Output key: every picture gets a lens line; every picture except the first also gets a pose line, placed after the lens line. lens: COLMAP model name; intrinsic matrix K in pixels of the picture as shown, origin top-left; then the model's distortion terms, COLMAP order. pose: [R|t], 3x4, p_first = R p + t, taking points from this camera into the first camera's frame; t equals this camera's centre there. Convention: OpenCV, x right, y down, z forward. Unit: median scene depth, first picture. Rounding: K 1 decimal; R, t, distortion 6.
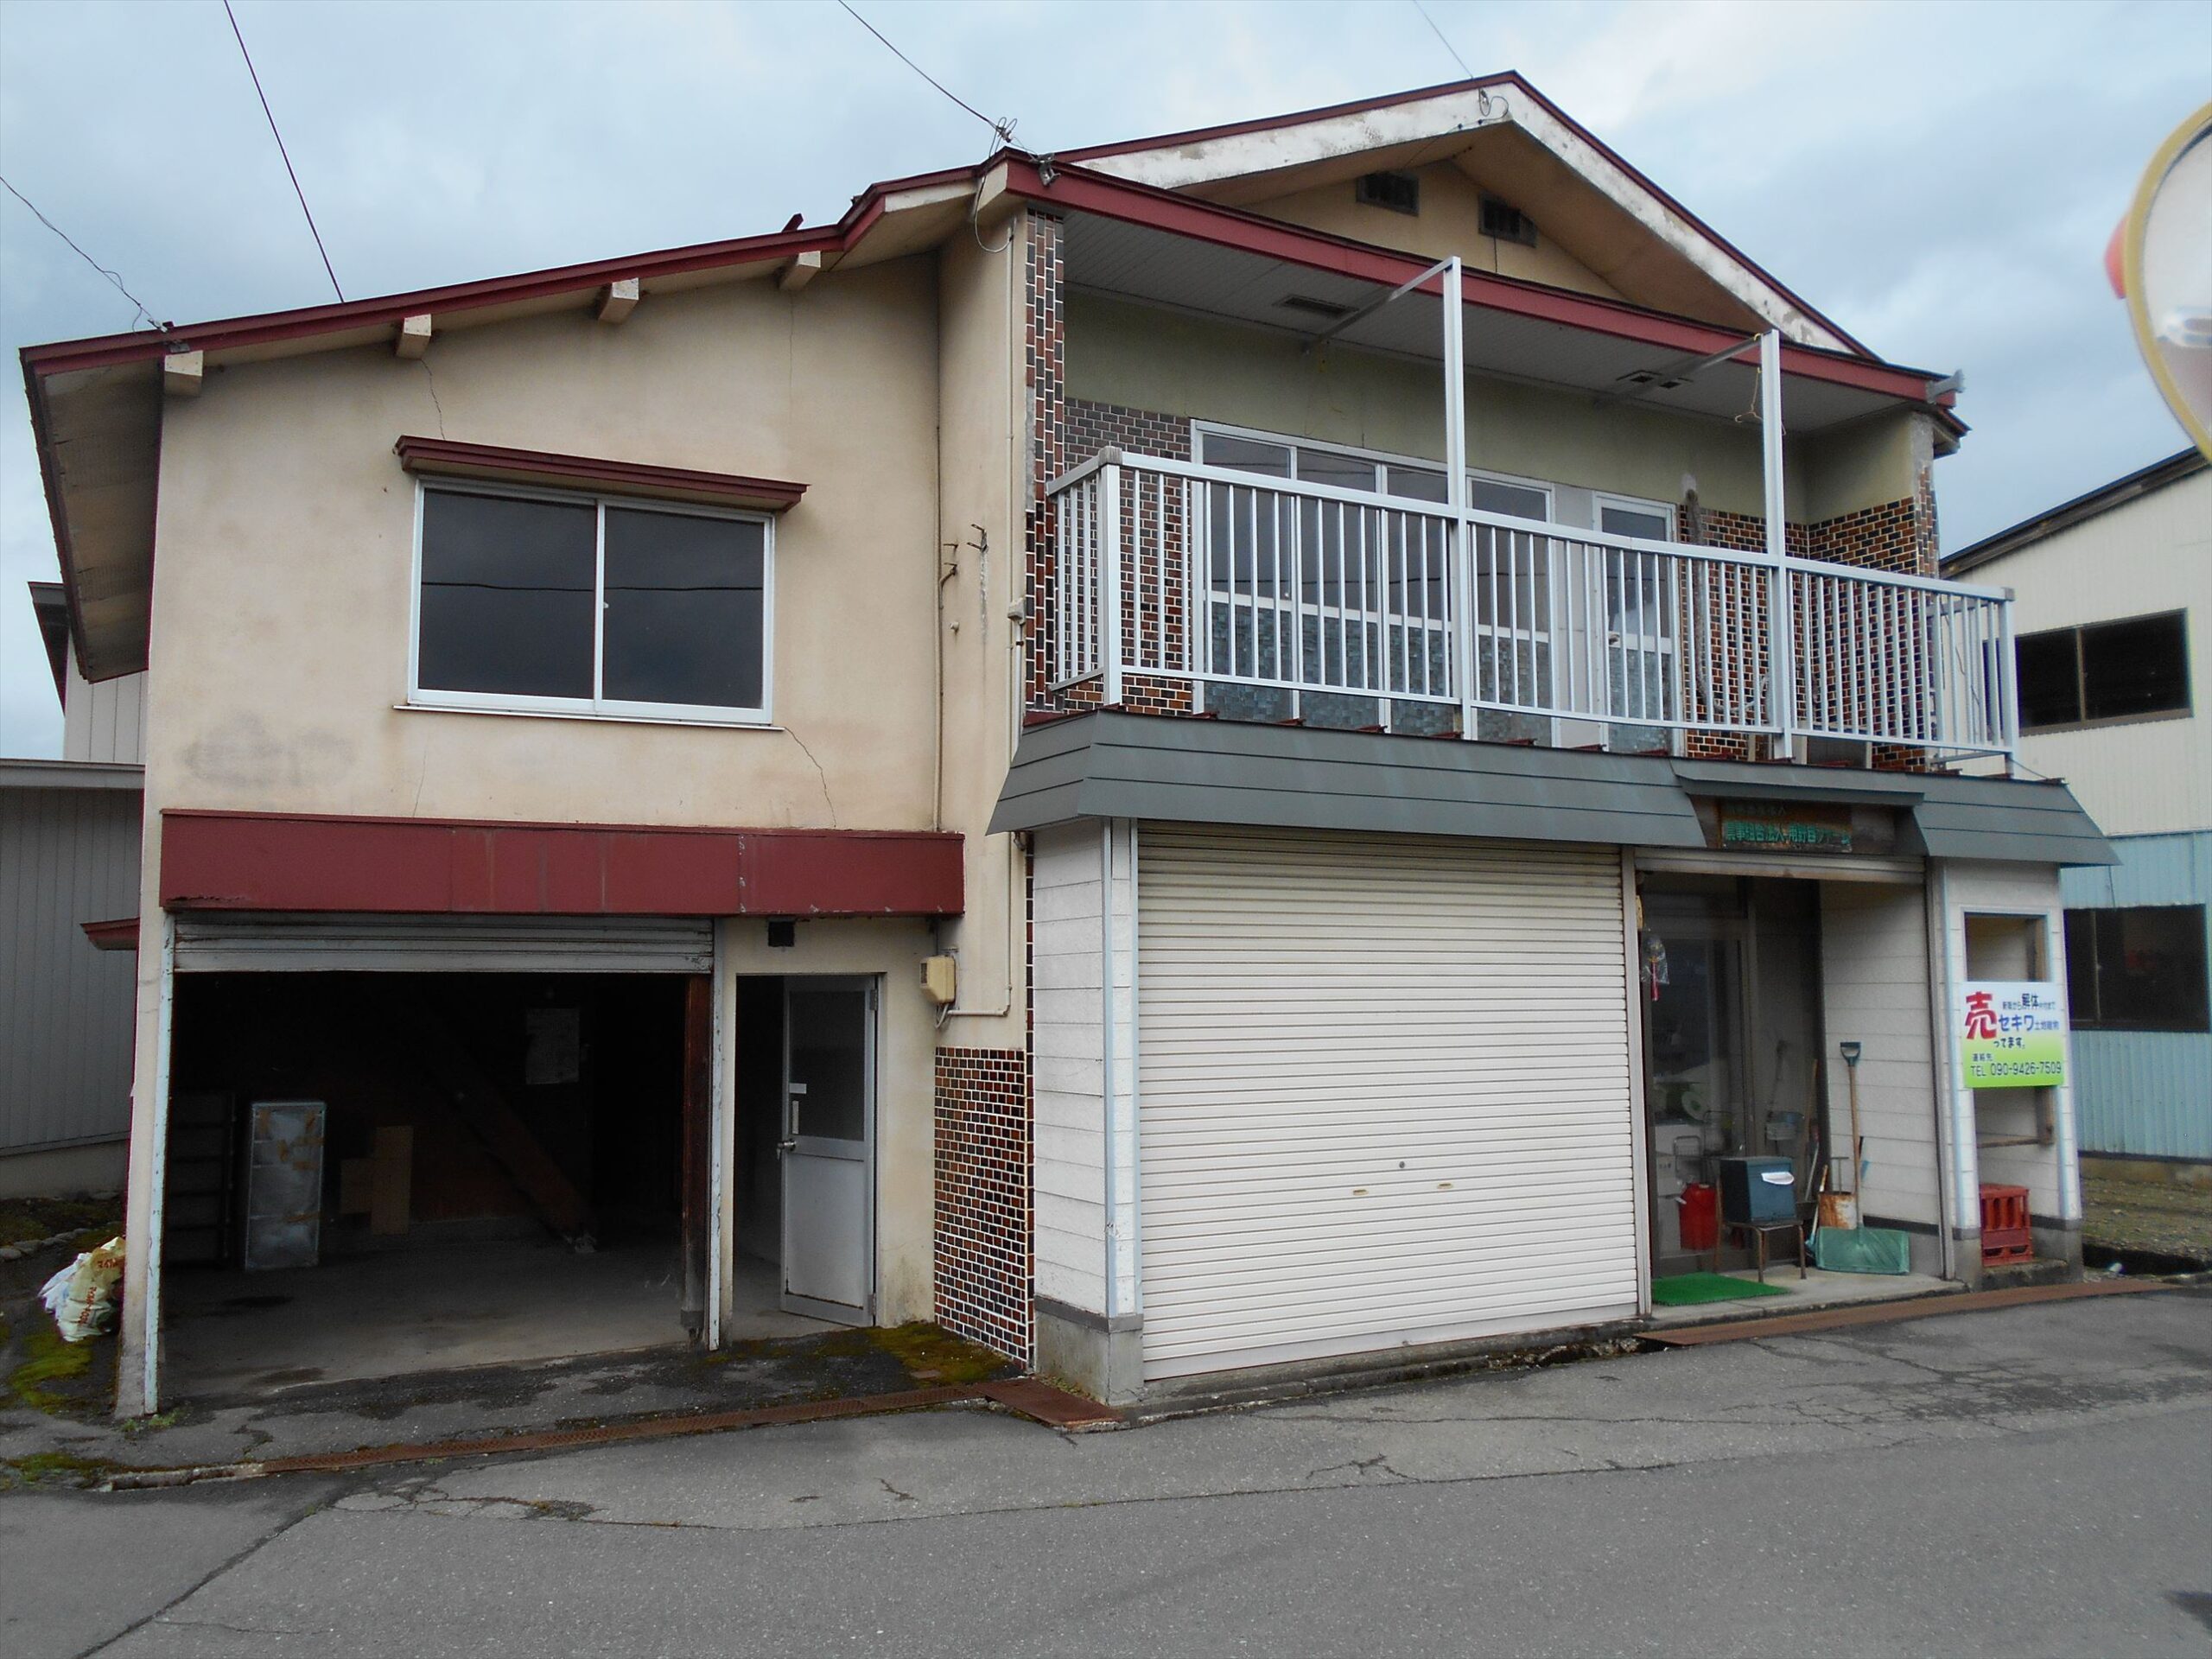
lens RADIAL K [[1757.3, 0, 1106.0], [0, 1757.3, 829.5], [0, 0, 1]] dist [0.023023, 0.005308]
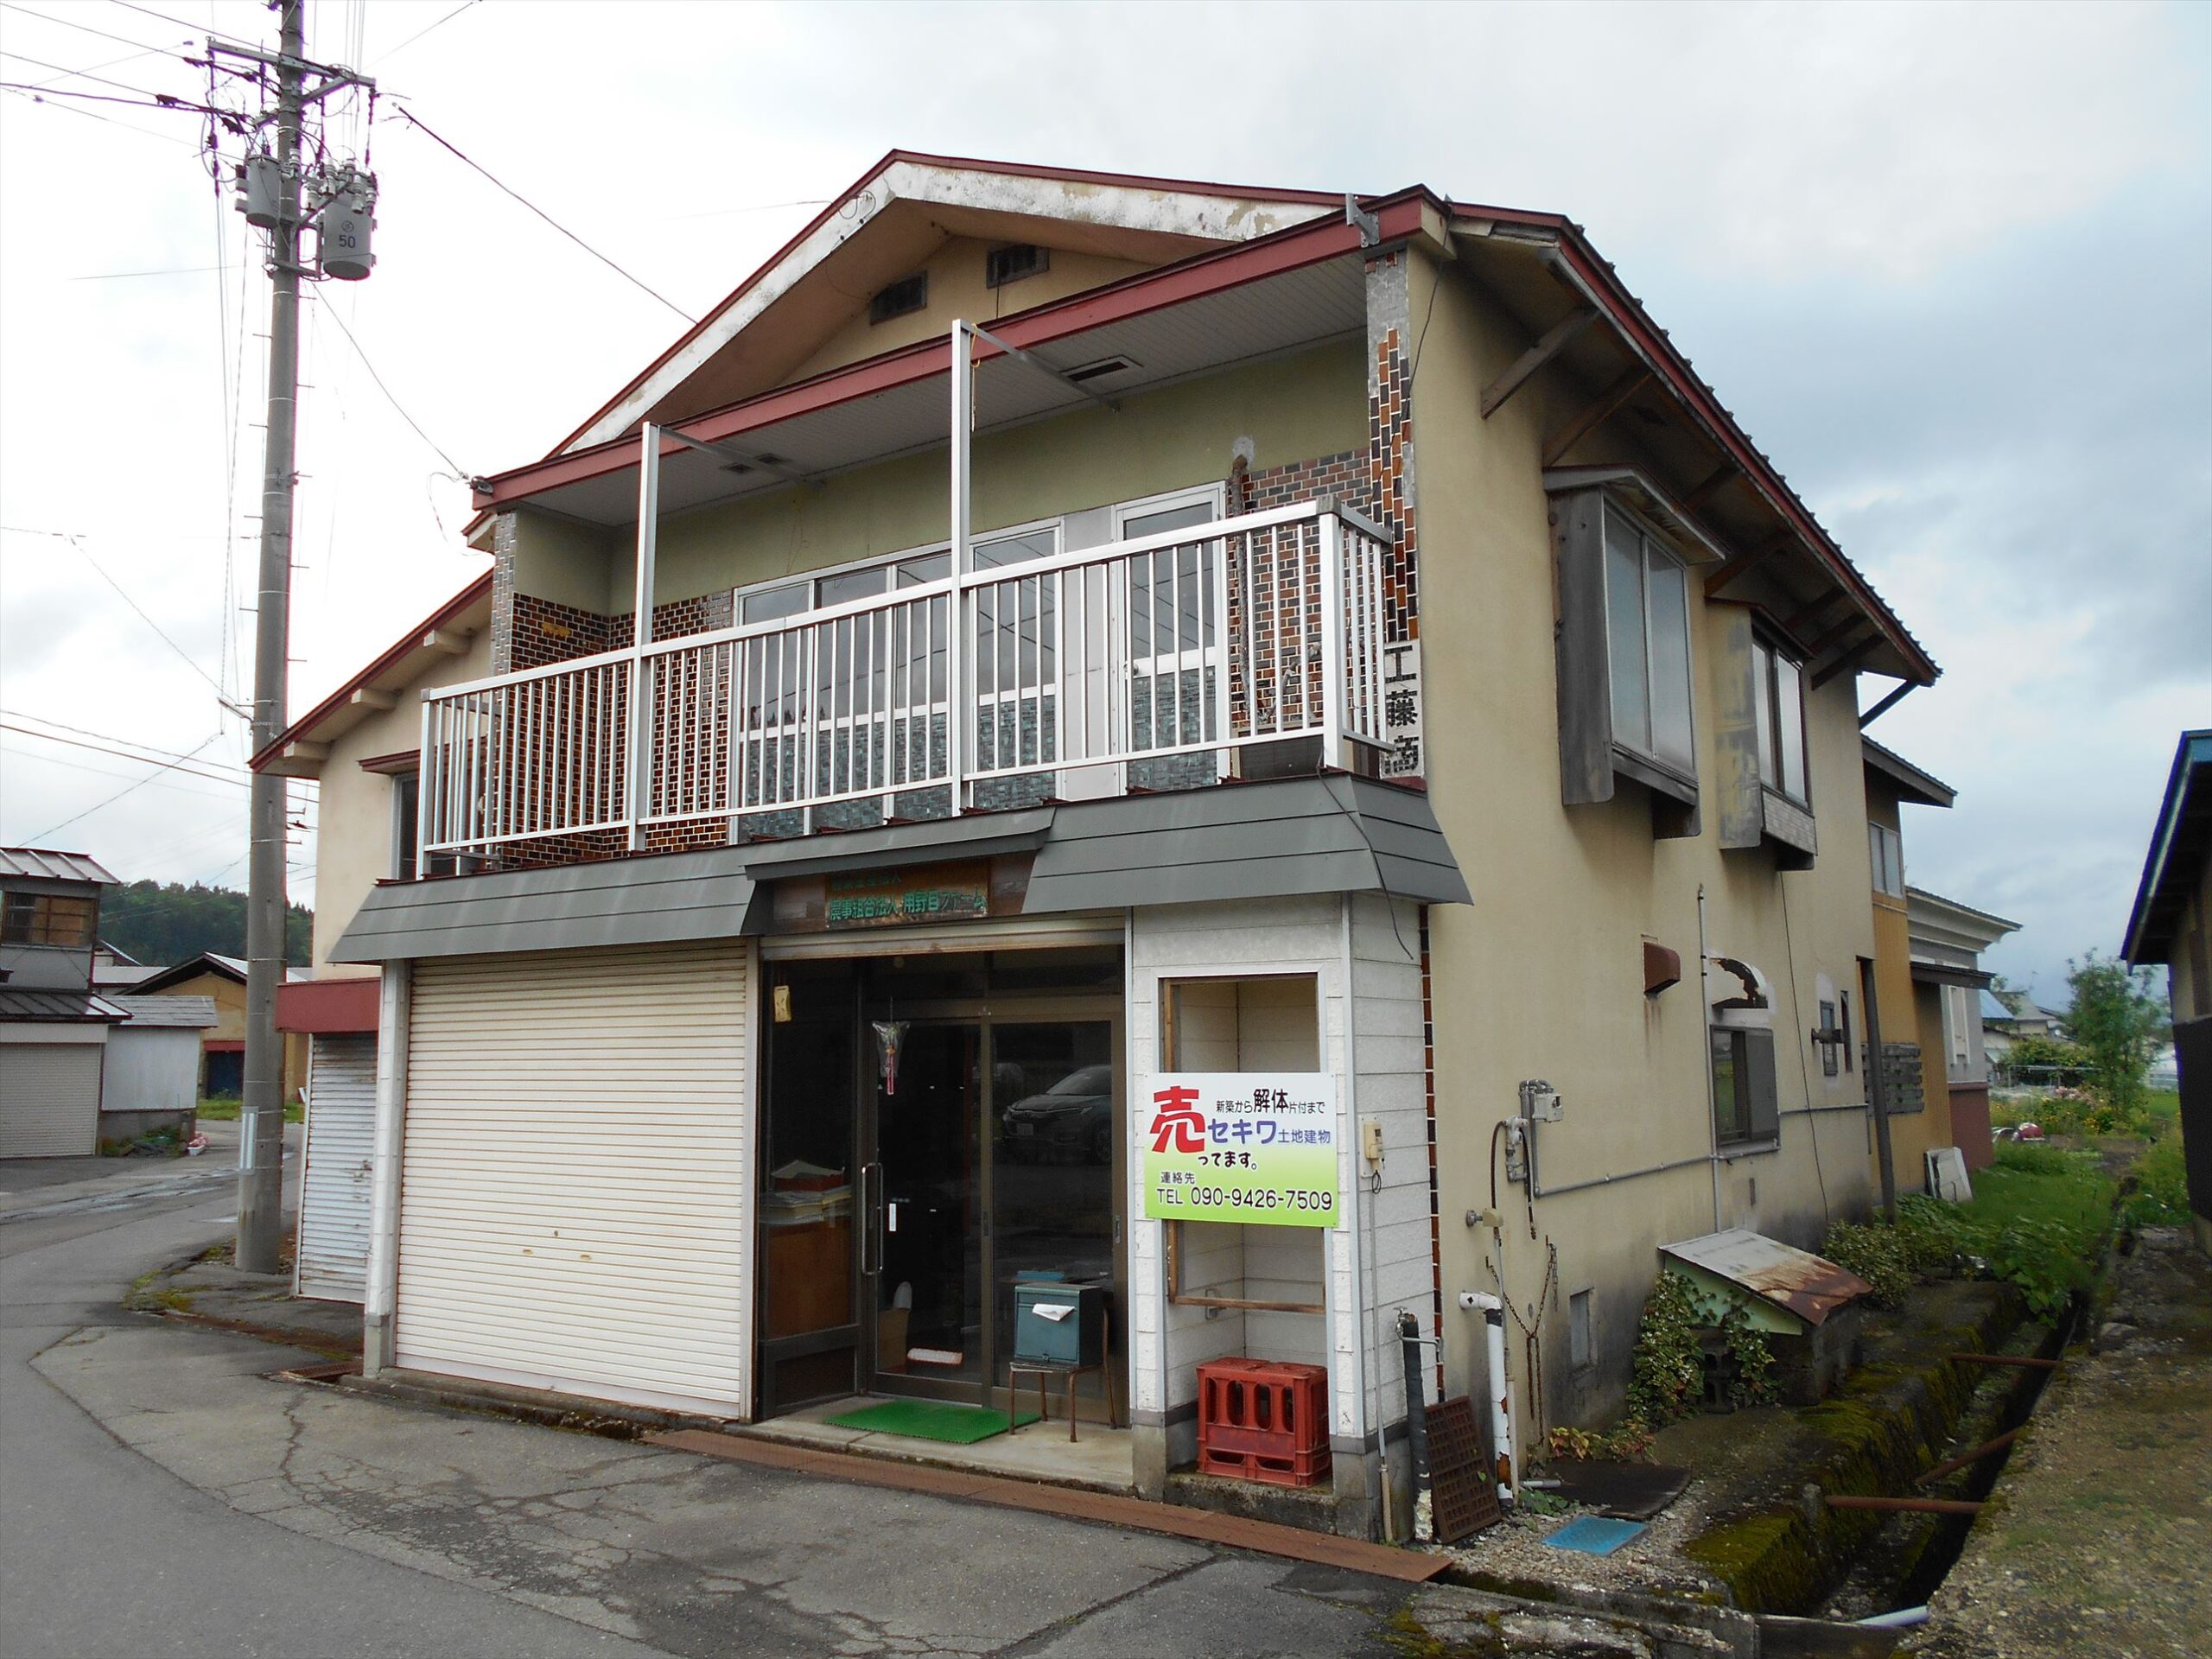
lens RADIAL K [[1781.8, 0, 1105.6], [0, 1781.8, 814.3], [0, 0, 1]] dist [0.002658, 0.001356]
pose [[0.445276, -0.123751, -0.886800, 1.141217], [0.091555, 0.991505, -0.092391, 0.045700], [0.890700, -0.040051, 0.452823, 0.645570]]
